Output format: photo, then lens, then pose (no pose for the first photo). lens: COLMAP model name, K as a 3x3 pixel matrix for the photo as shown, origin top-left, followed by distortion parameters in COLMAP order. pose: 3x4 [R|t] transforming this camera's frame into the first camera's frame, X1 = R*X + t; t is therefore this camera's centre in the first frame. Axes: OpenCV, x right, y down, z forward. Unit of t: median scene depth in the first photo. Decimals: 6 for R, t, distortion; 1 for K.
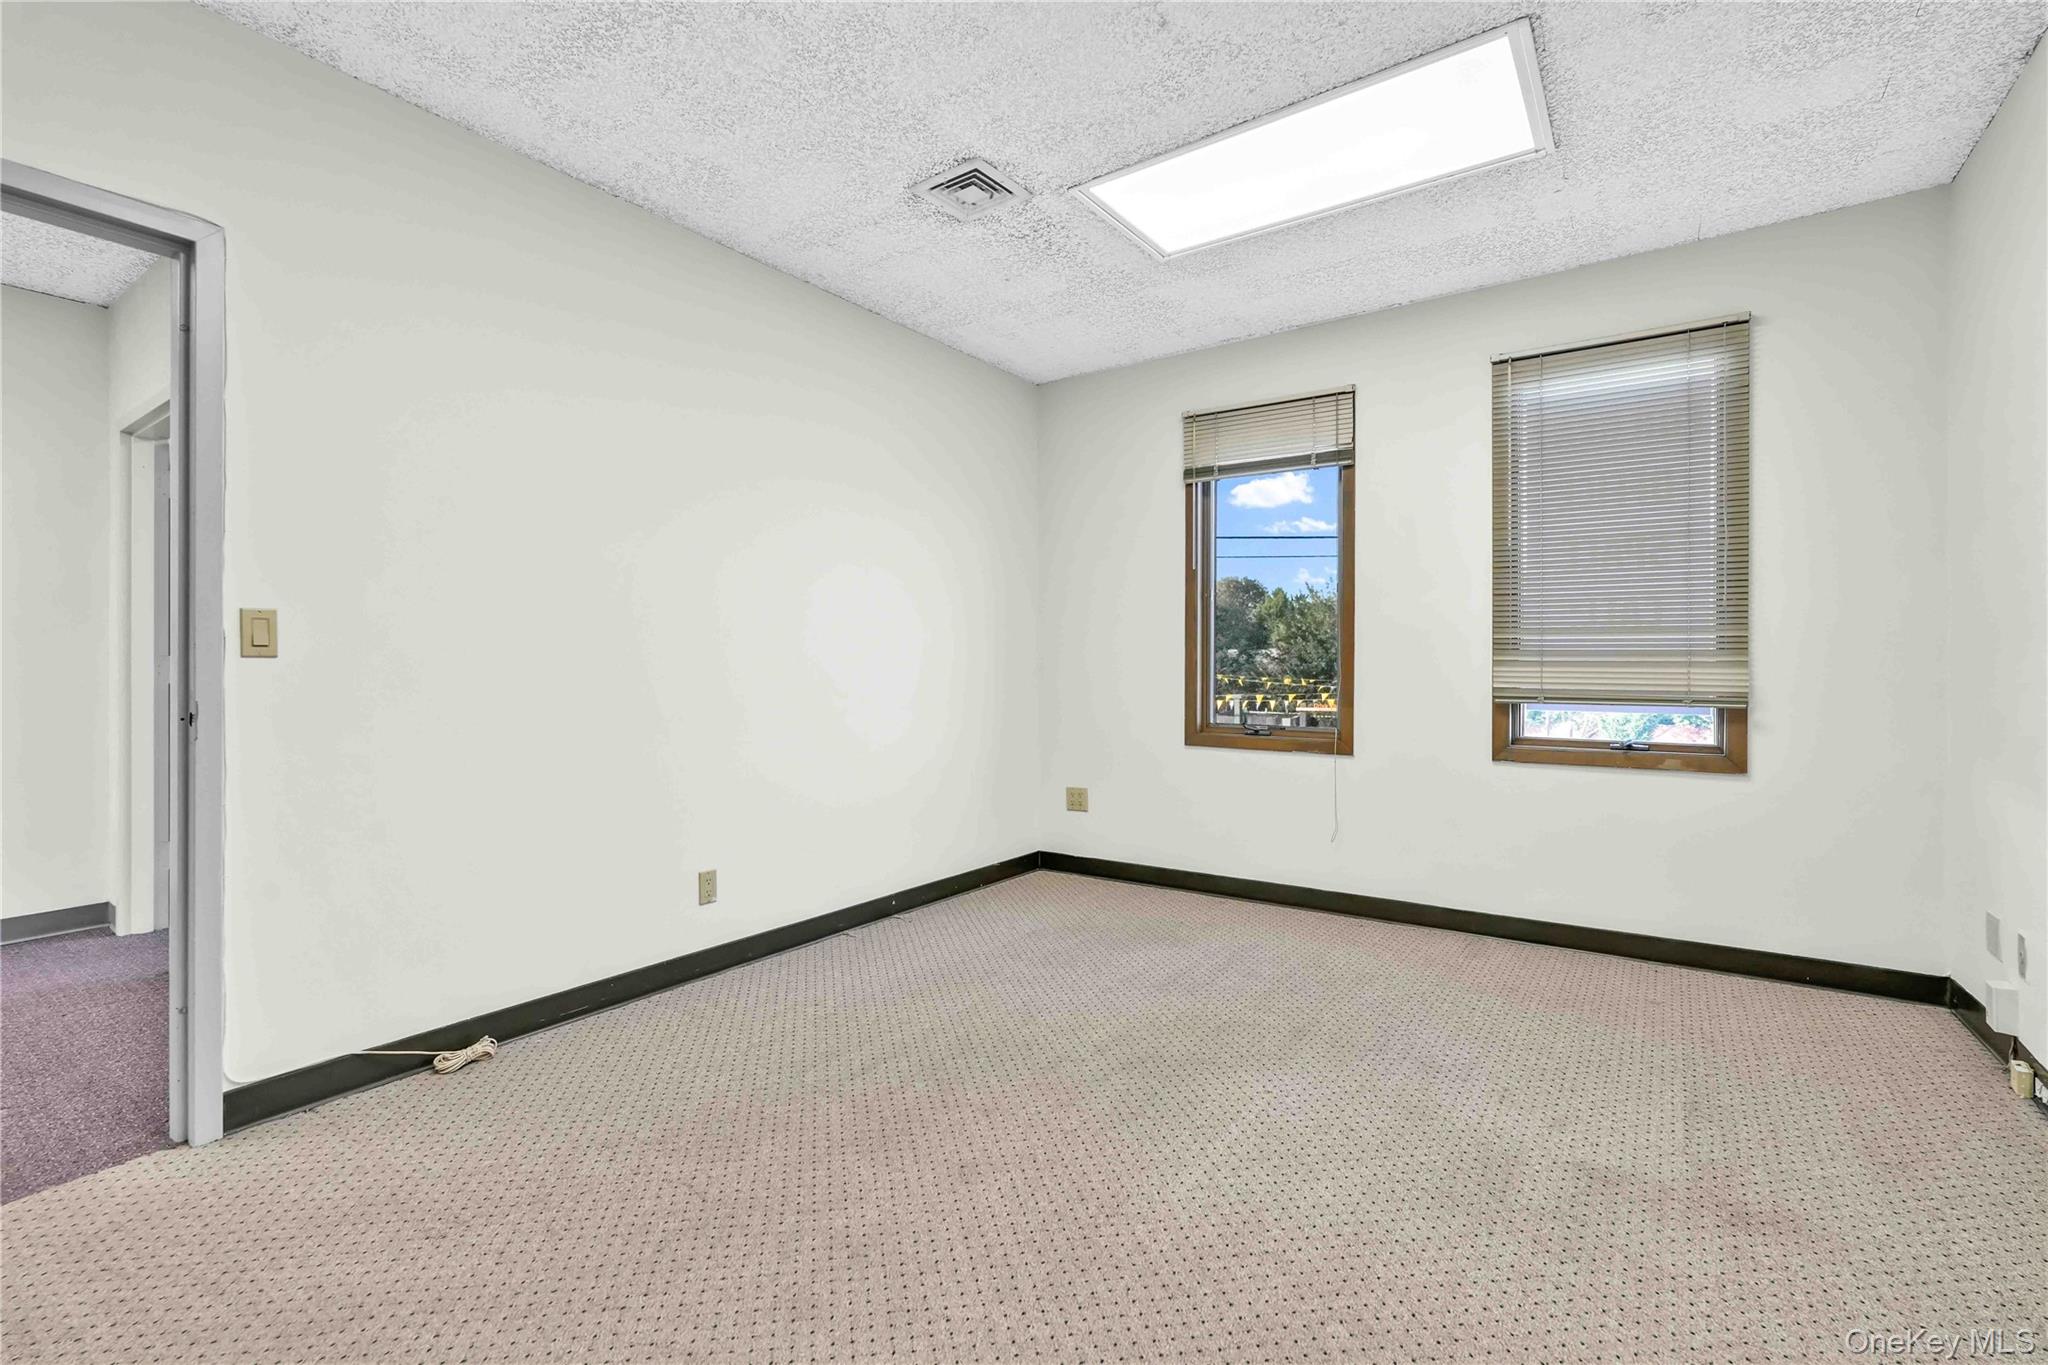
lens RADIAL K [[918.8, 0, 1019.3], [0, 918.8, 665.0], [0, 0, 1]] dist [-0.024092, 0.009938]
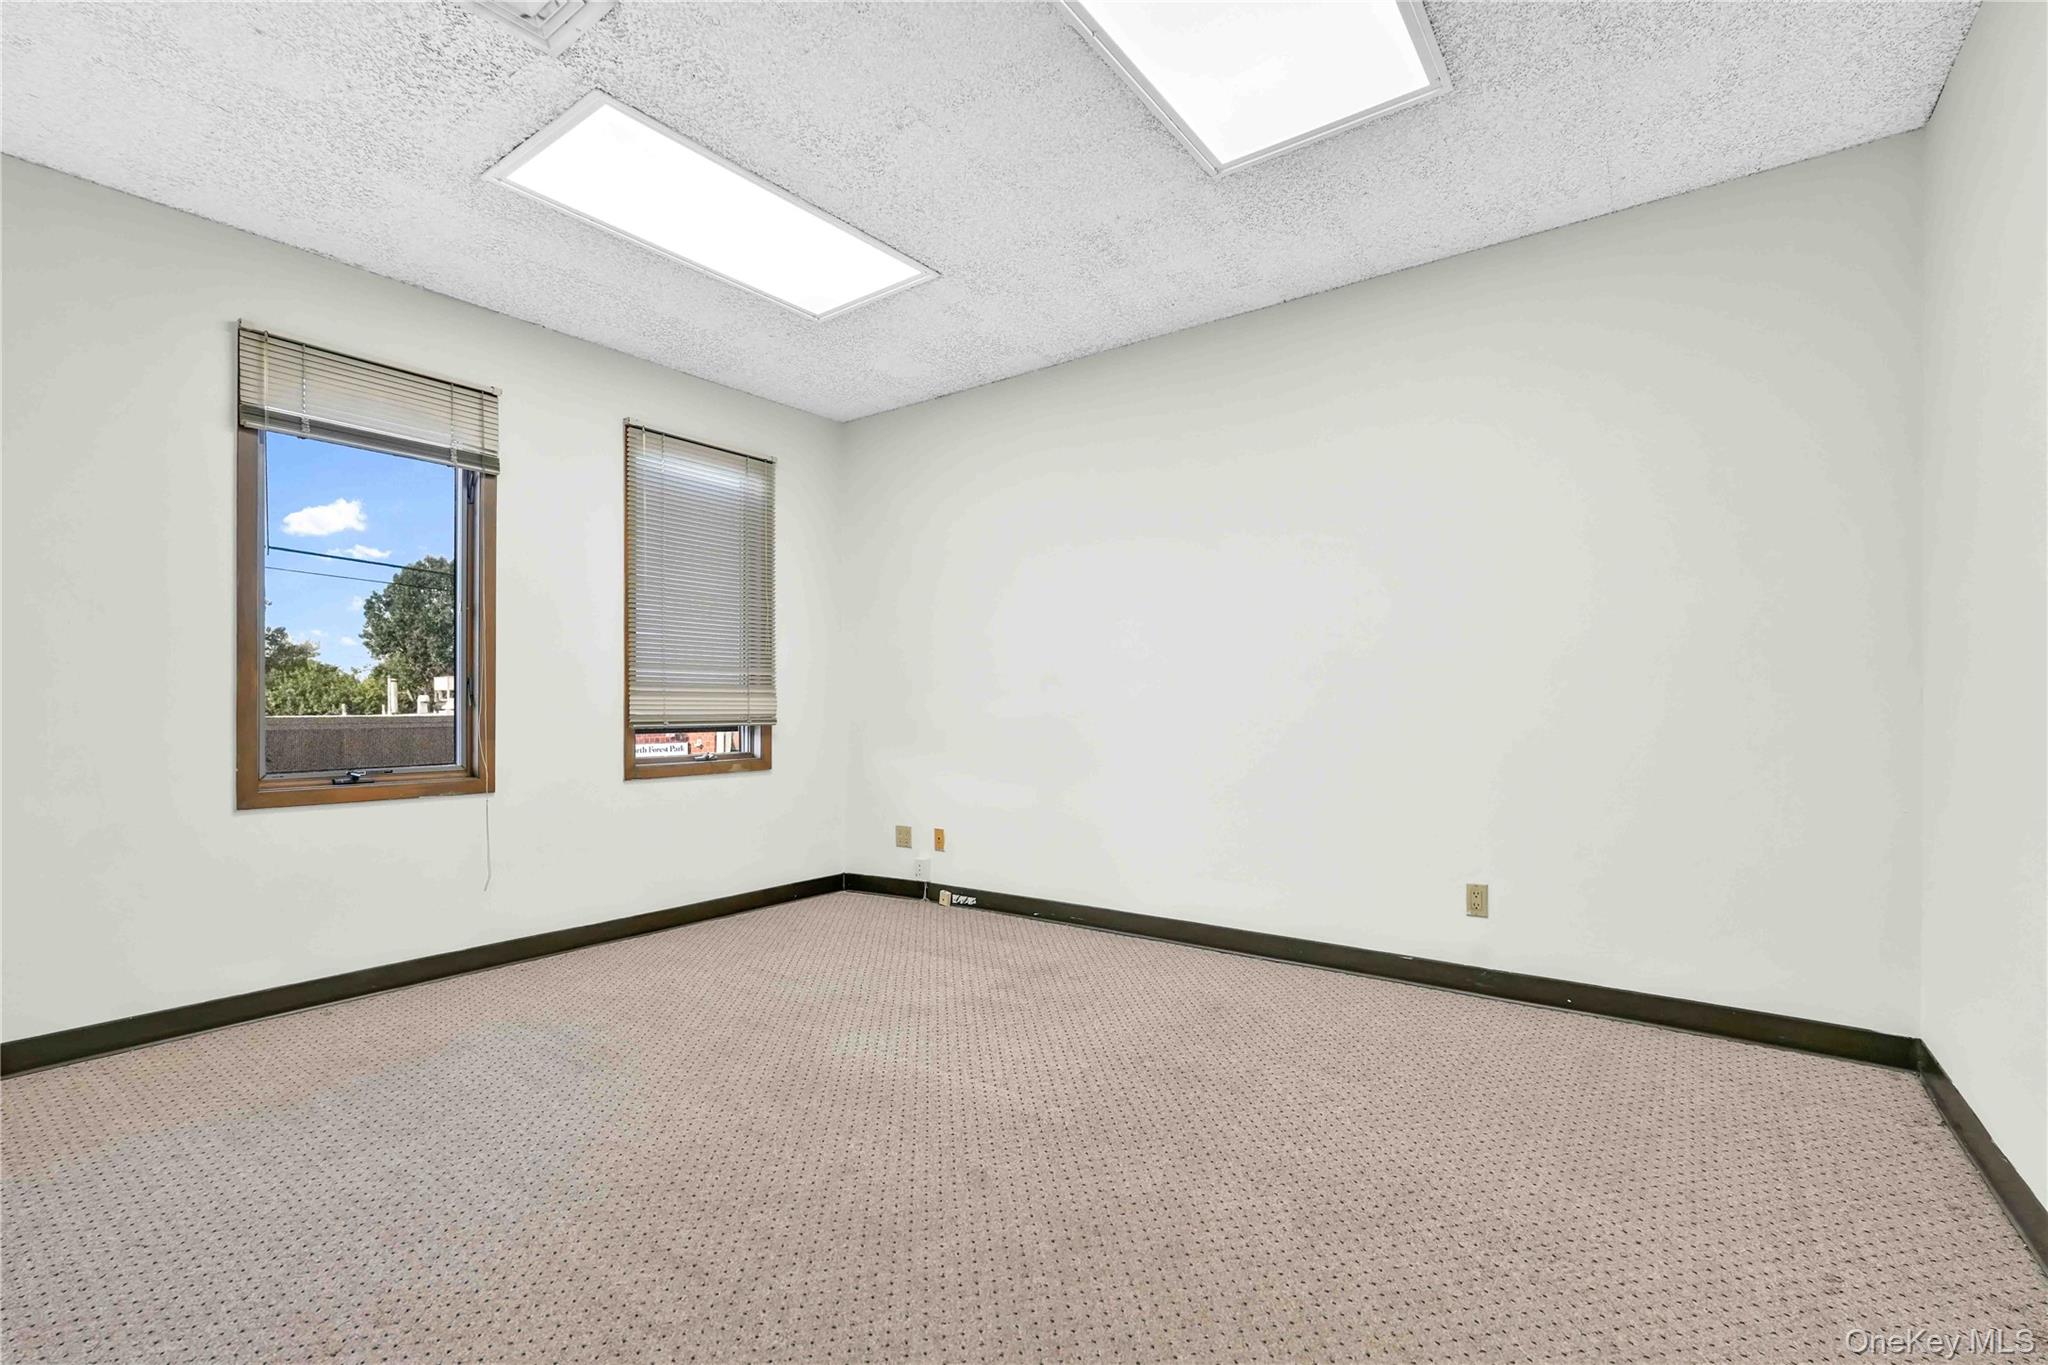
lens RADIAL K [[918.8, 0, 1031.8], [0, 918.8, 696.1], [0, 0, 1]] dist [-0.024092, 0.009938]
pose [[-0.005653, 0.005866, 0.999967, -0.685173], [0.002461, 0.999980, -0.005852, 0.011121], [-0.999981, 0.002428, -0.005668, 0.585293]]
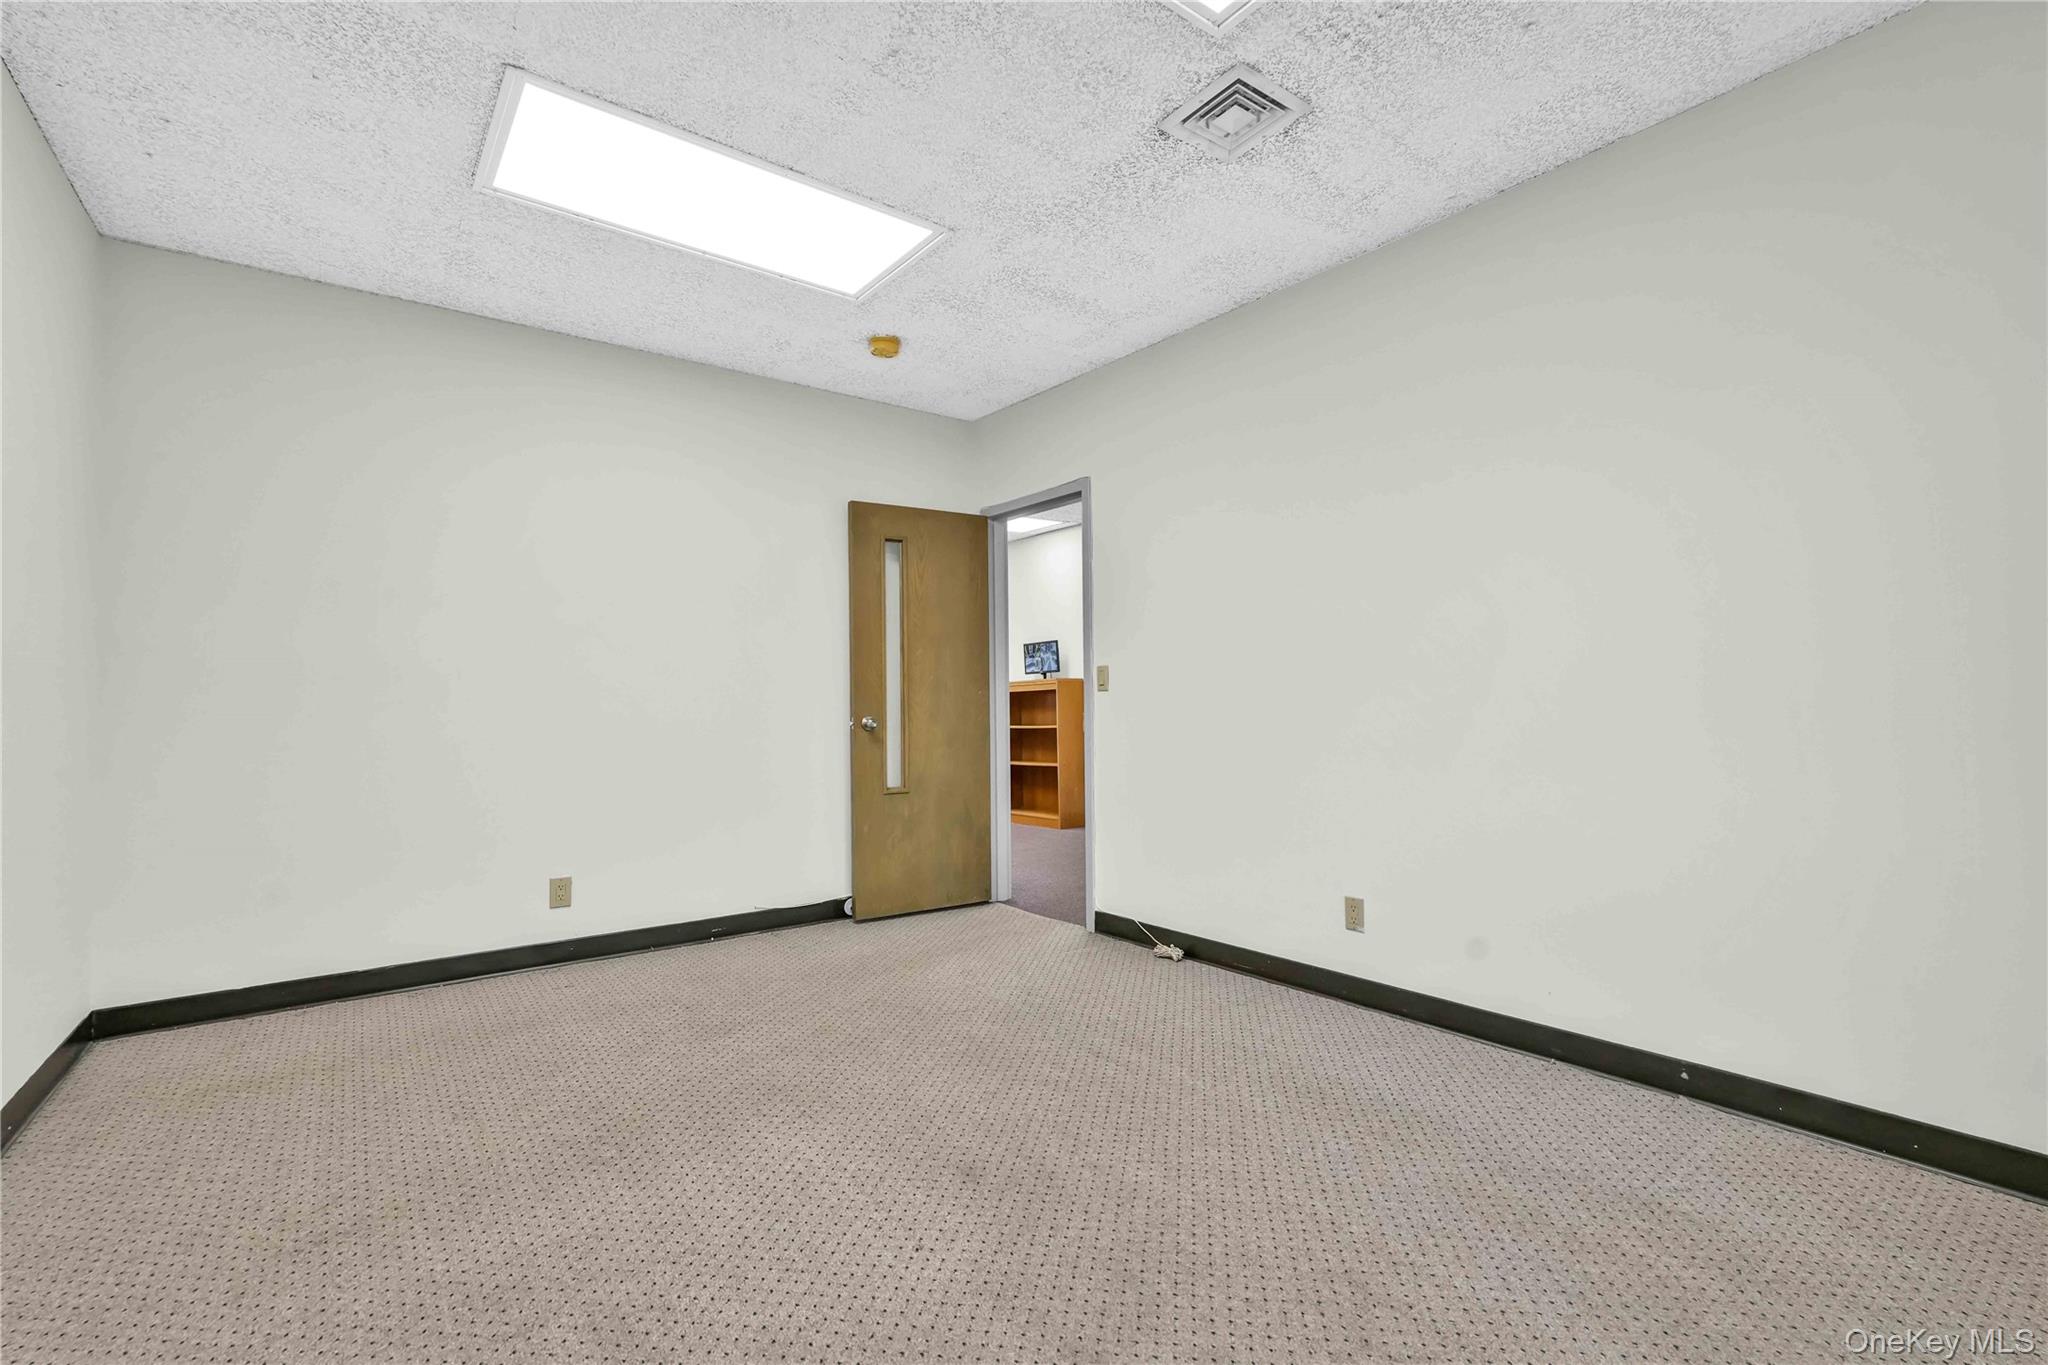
lens RADIAL K [[918.8, 0, 1012.1], [0, 918.8, 681.5], [0, 0, 1]] dist [-0.024092, 0.009938]
pose [[-0.317150, -0.016908, -0.948225, 0.731597], [0.016495, 0.999591, -0.023340, 0.009471], [0.948232, -0.023043, -0.316741, 0.991872]]
